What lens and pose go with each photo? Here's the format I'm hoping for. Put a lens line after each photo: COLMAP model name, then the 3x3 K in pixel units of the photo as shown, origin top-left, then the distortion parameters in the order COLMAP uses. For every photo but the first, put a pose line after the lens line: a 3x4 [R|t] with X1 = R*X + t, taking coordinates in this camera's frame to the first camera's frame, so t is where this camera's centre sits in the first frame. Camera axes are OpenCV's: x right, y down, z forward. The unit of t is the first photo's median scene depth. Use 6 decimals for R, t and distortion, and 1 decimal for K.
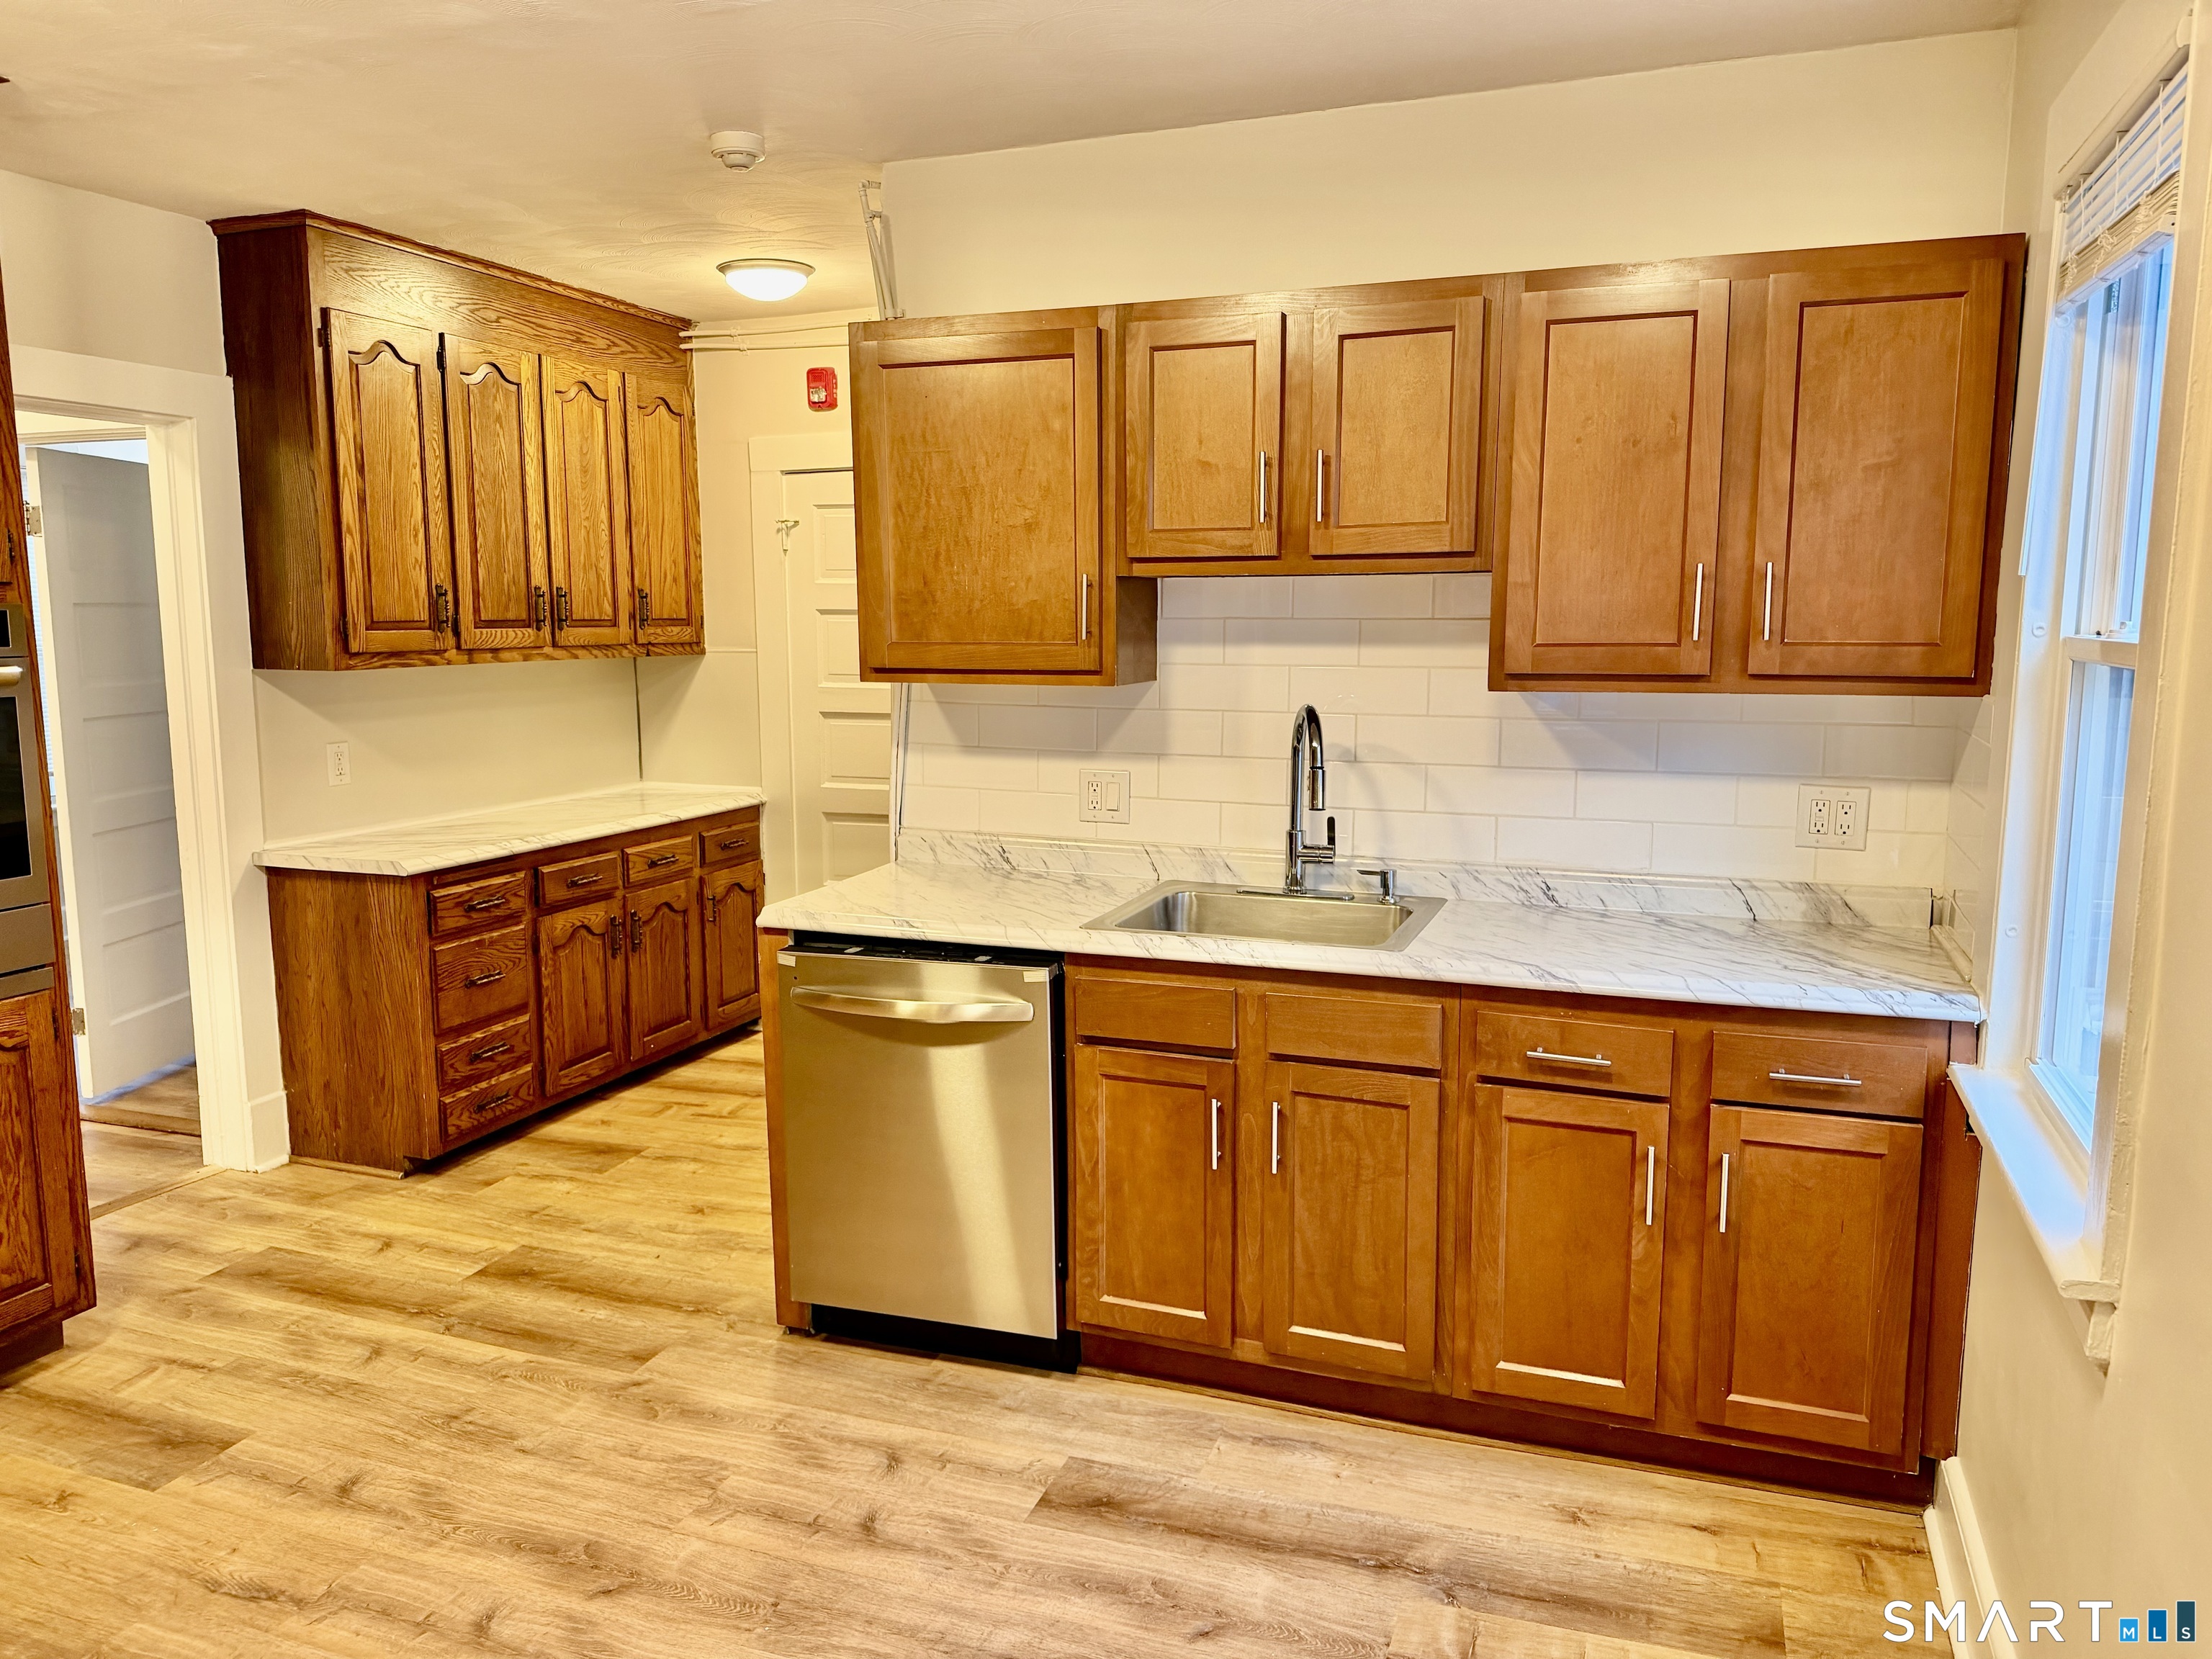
lens RADIAL K [[1568.5, 0, 1112.9], [0, 1568.5, 819.1], [0, 0, 1]] dist [0.083772, -0.124134]
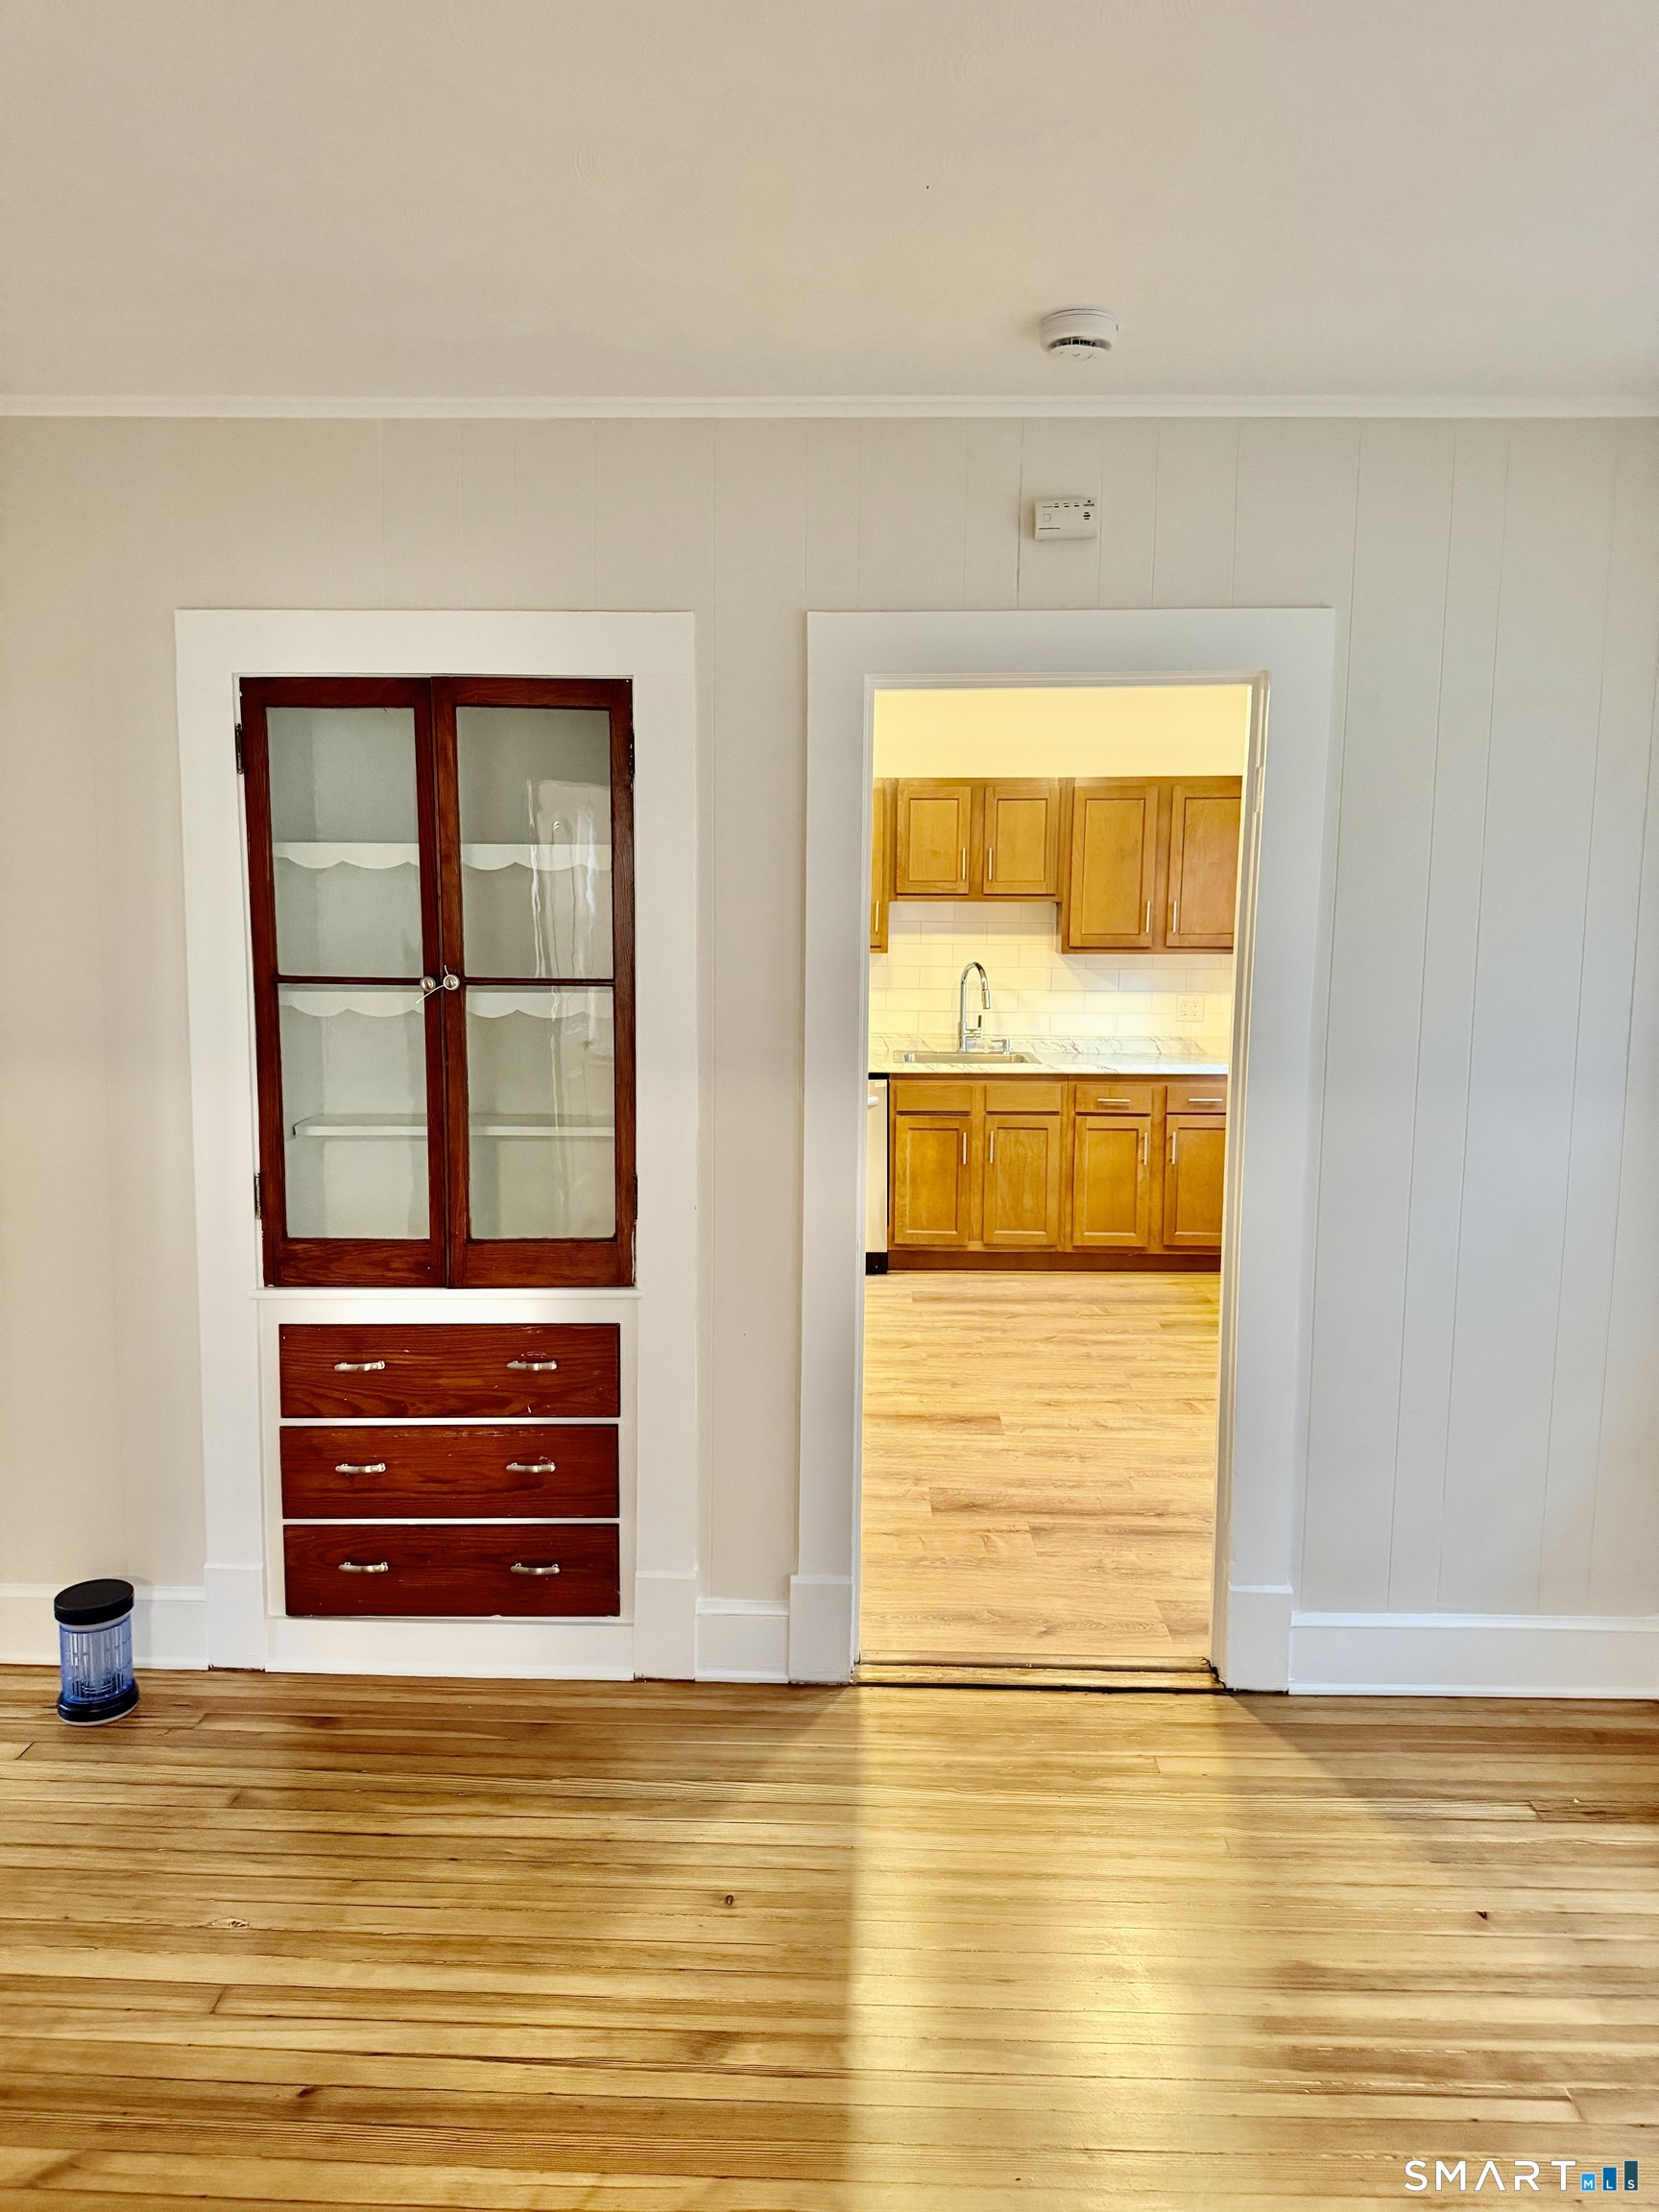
lens RADIAL K [[1550.0, 0, 832.1], [0, 1550.0, 1102.1], [0, 0, 1]] dist [0.075285, -0.100436]
pose [[0.945343, -0.030280, 0.324670, -0.806700], [0.033827, 0.999414, -0.005286, 0.132553], [-0.324319, 0.015979, 0.945813, -1.015193]]
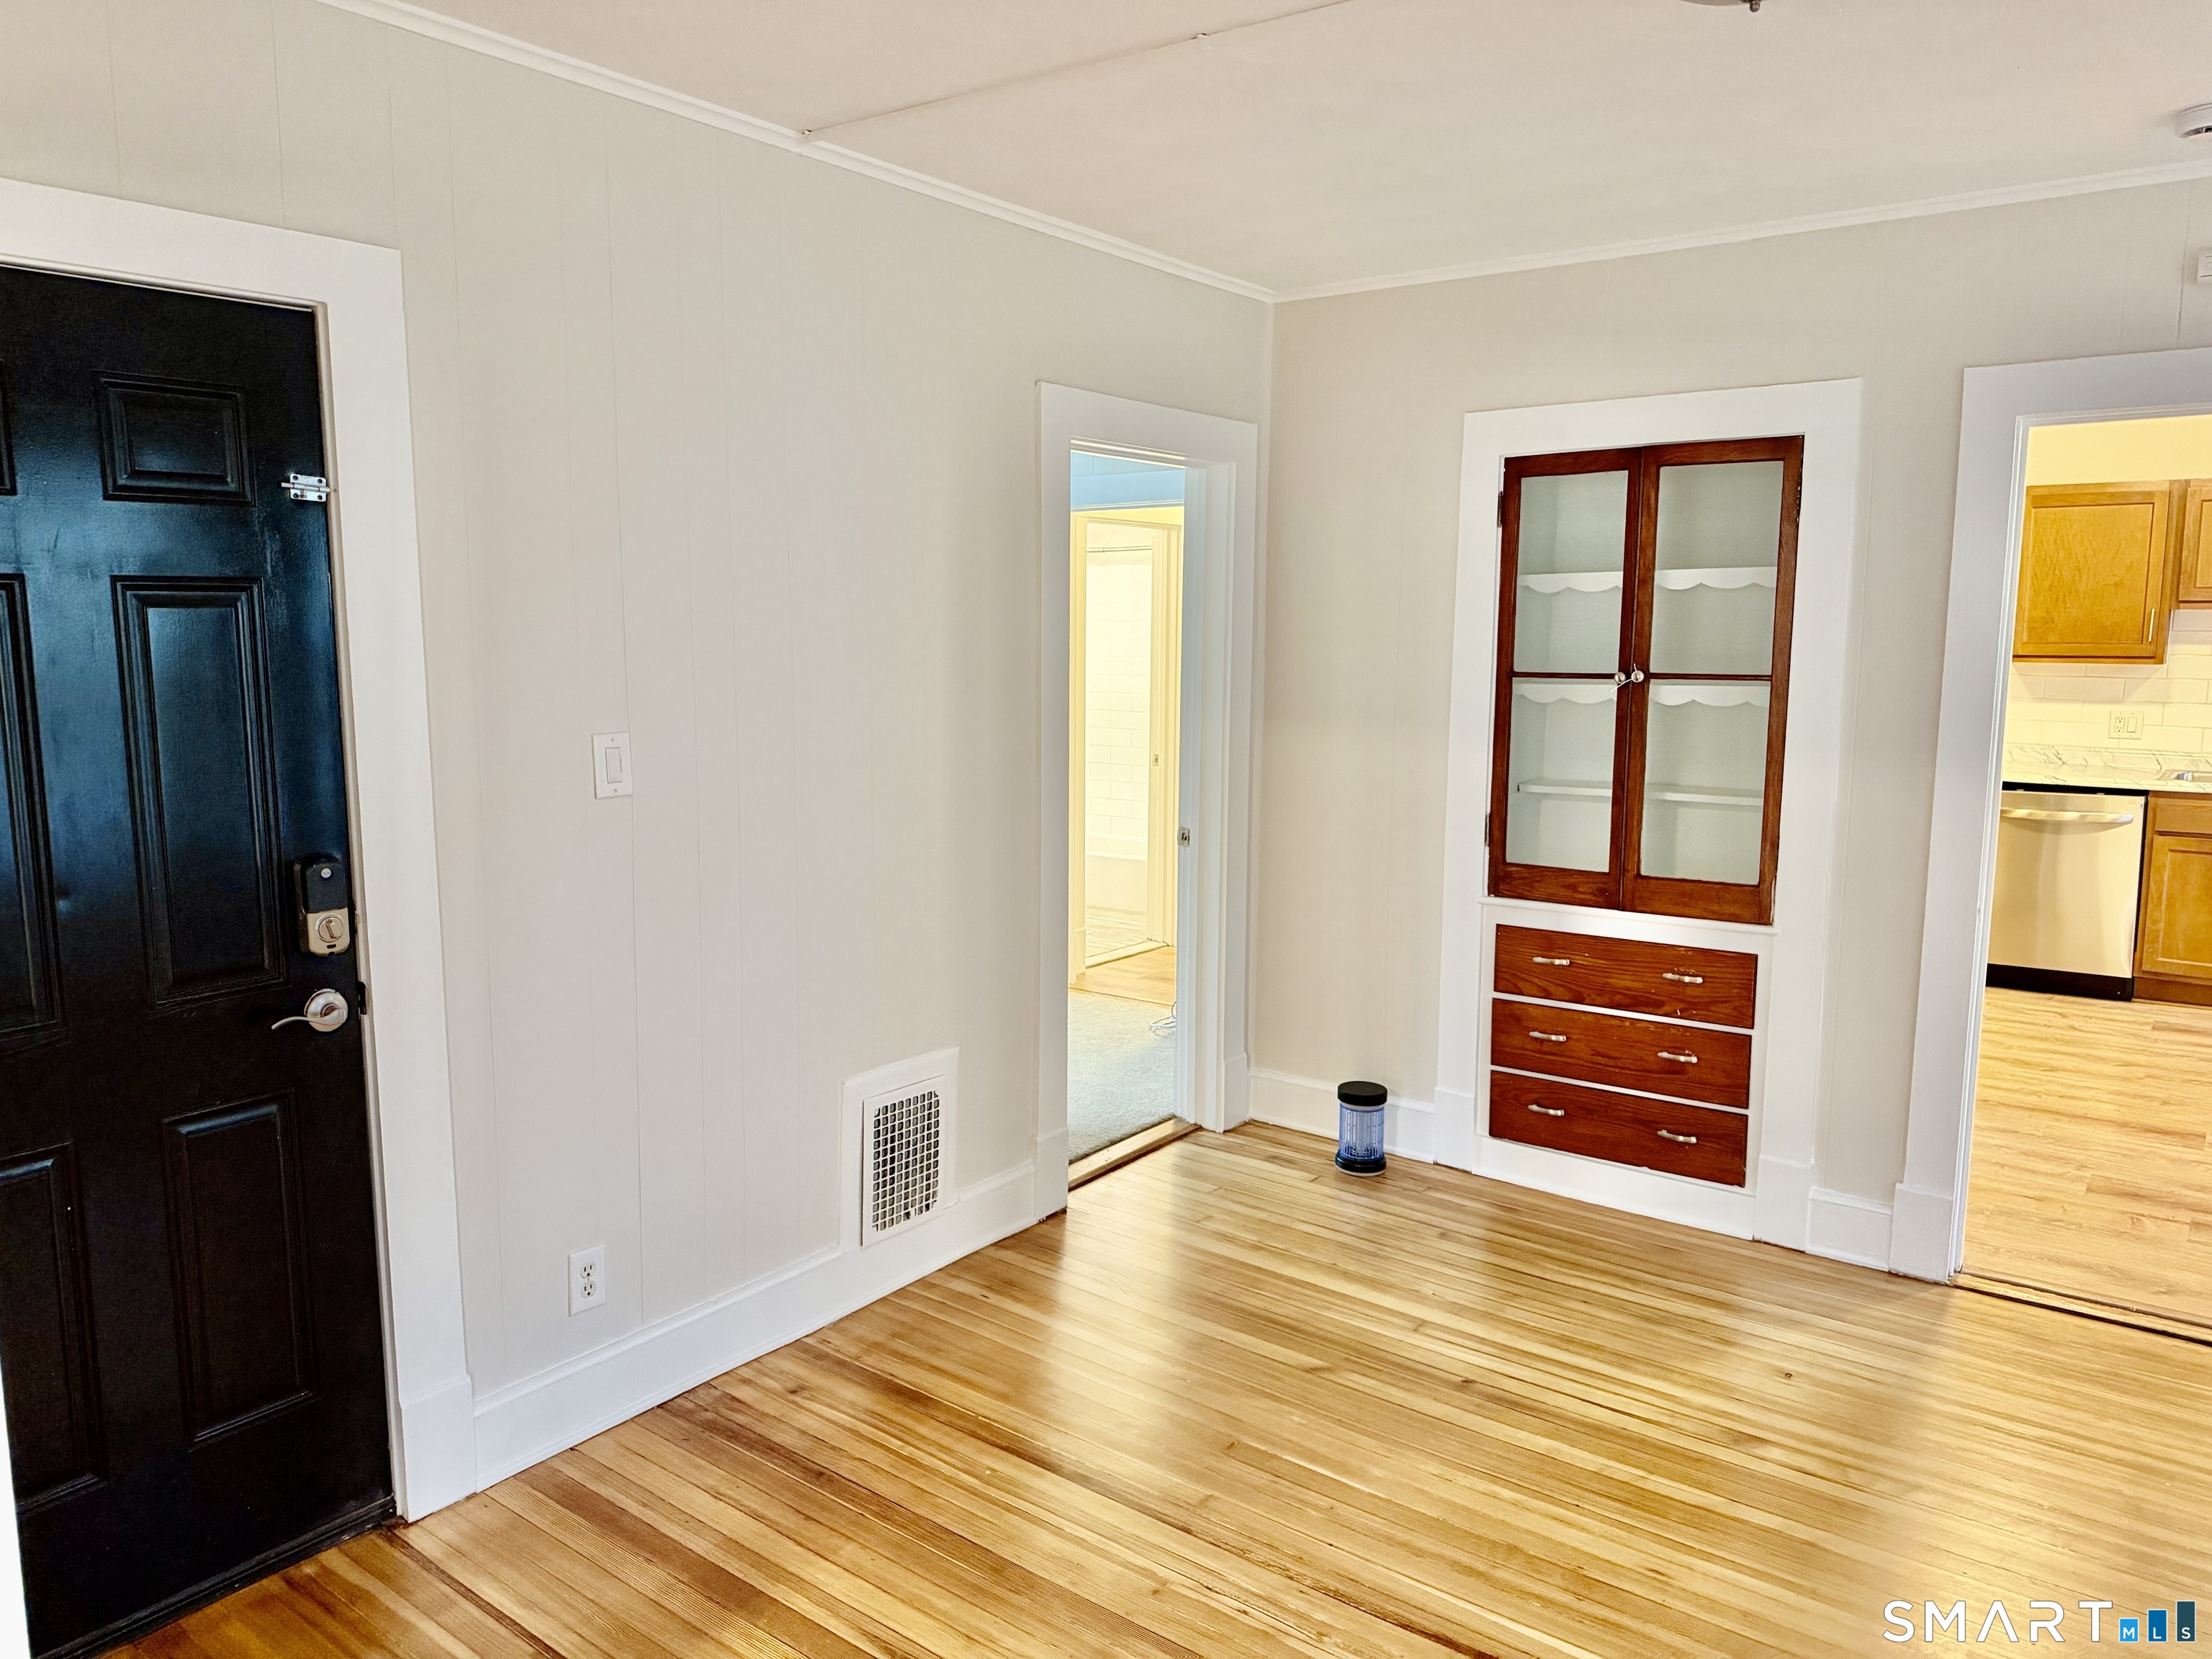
lens RADIAL K [[1550.0, 0, 1106.0], [0, 1550.0, 829.5], [0, 0, 1]] dist [0.075285, -0.100436]
pose [[0.958157, 0.041975, -0.283149, -0.762715], [-0.042494, 0.999087, 0.004310, 0.185053], [0.283071, 0.007902, 0.959066, -1.387232]]
